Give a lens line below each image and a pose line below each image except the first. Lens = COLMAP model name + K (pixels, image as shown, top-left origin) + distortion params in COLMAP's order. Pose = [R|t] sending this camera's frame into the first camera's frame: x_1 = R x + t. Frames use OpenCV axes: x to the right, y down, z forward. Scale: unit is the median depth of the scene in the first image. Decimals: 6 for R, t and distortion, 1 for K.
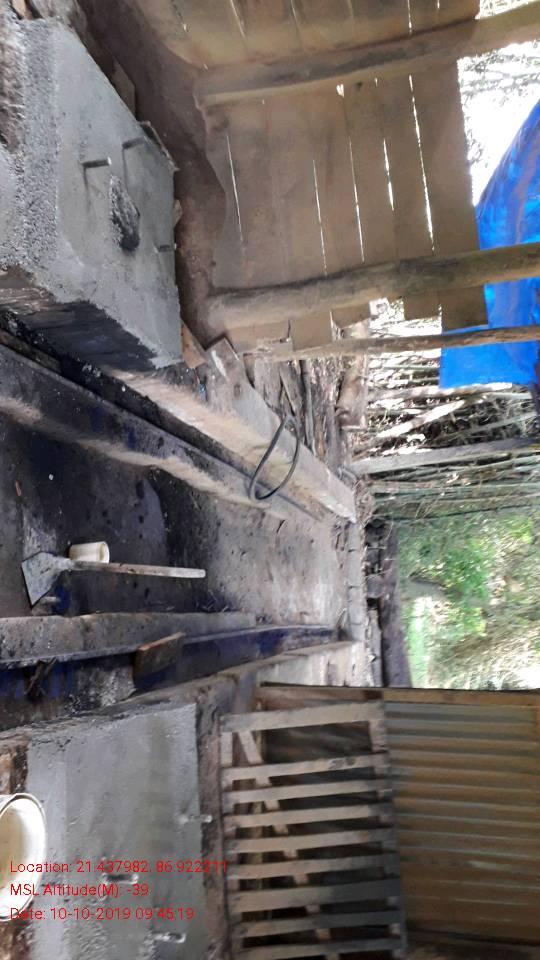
lens RADIAL K [[736.1, 0, 292.8], [0, 736.1, 512.0], [0, 0, 1]] dist [0.075047, -0.153586]
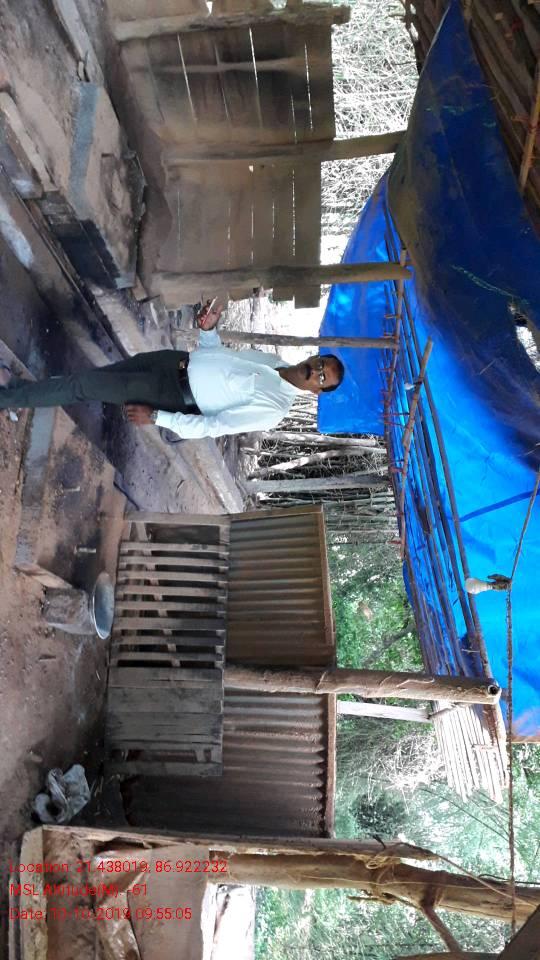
lens RADIAL K [[723.8, 0, 274.4], [0, 723.8, 512.8], [0, 0, 1]] dist [0.102372, -0.220141]
pose [[0.987961, 0.127251, 0.087979, 0.071215], [-0.111428, 0.979825, -0.165912, 0.450334], [-0.107316, 0.154112, 0.982208, -0.490045]]
